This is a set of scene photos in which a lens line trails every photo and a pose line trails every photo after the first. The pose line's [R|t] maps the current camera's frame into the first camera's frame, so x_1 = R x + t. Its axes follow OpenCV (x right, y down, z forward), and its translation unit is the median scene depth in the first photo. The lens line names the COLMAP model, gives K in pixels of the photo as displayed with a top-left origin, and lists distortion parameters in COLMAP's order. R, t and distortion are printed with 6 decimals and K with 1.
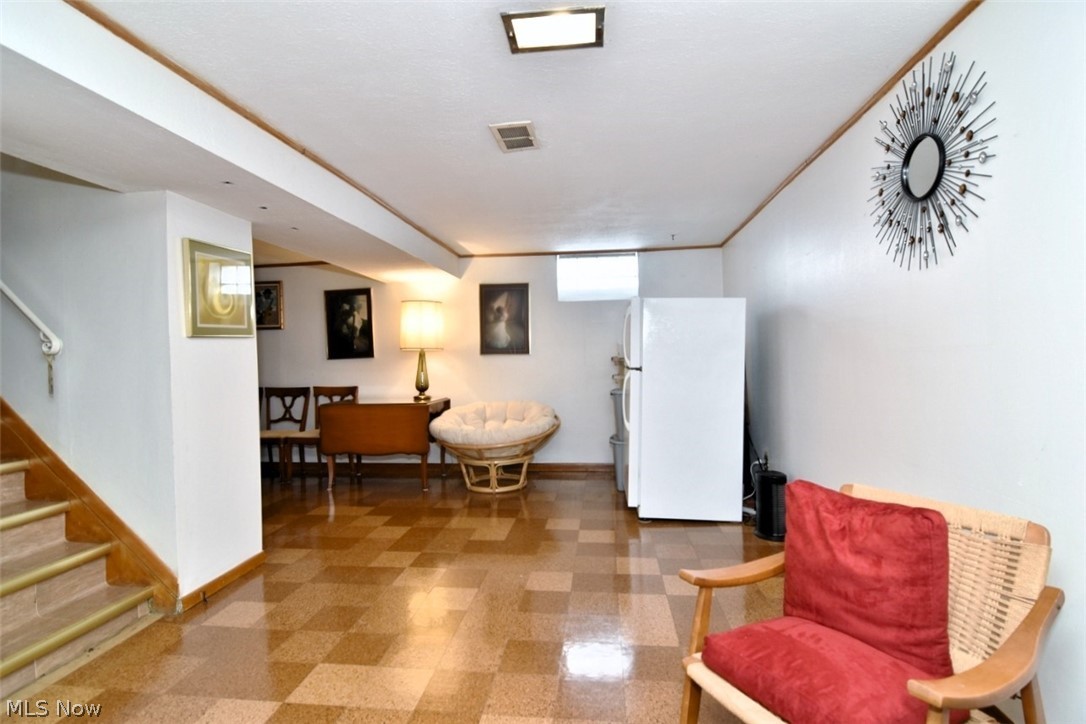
lens RADIAL K [[525.6, 0, 539.6], [0, 525.6, 364.8], [0, 0, 1]] dist [-0.005065, -0.010922]
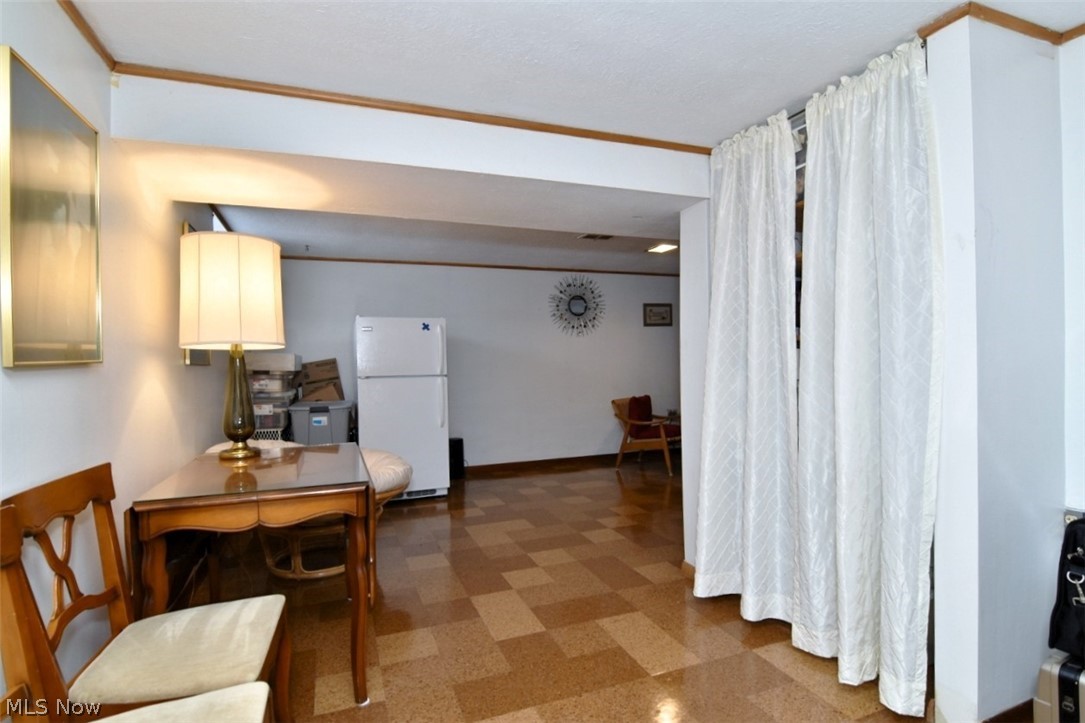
lens RADIAL K [[525.1, 0, 539.1], [0, 525.1, 364.3], [0, 0, 1]] dist [-0.005065, -0.010922]
pose [[-0.441694, 0.023437, 0.896859, -1.702371], [0.043032, 0.999062, -0.004915, -0.008780], [-0.896133, 0.036423, -0.442289, 2.200485]]
